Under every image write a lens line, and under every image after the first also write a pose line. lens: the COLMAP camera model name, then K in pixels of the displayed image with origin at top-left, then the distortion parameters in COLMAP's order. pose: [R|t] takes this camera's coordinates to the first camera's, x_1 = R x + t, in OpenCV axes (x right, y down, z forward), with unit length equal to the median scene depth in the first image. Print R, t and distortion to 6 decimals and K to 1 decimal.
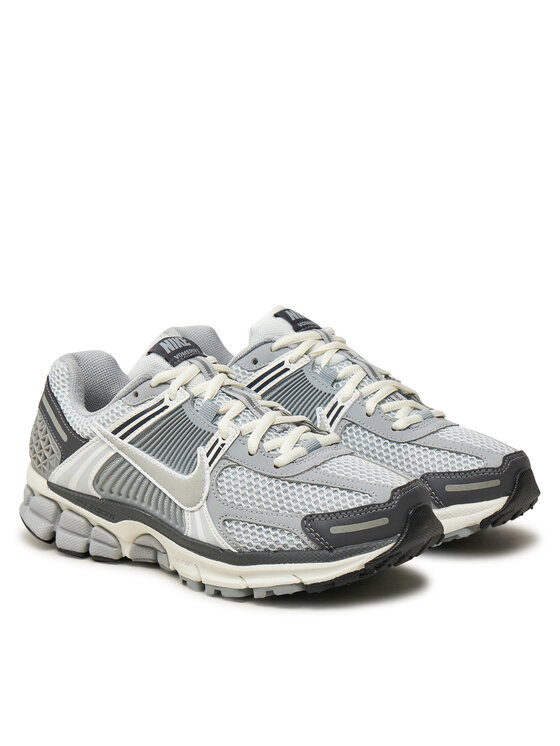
lens RADIAL K [[2124.2, 0, 280.6], [0, 2124.2, 370.6], [0, 0, 1]] dist [-0.101850, 0.000000]
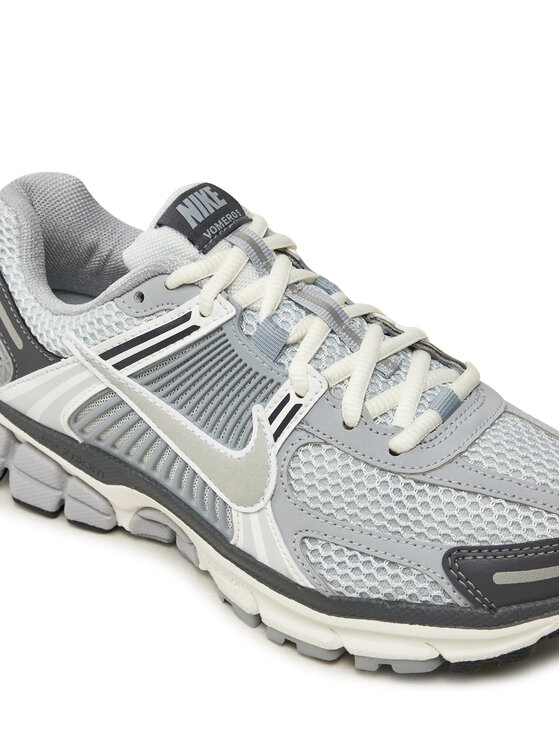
lens RADIAL K [[1491.0, 0, 278.5], [0, 1491.0, 380.5], [0, 0, 1]] dist [-0.049893, 0.000000]
pose [[0.994807, -0.017746, 0.100216, -0.072635], [-0.016130, 0.944746, 0.327405, -0.105485], [-0.100489, -0.327321, 0.939555, 0.603192]]
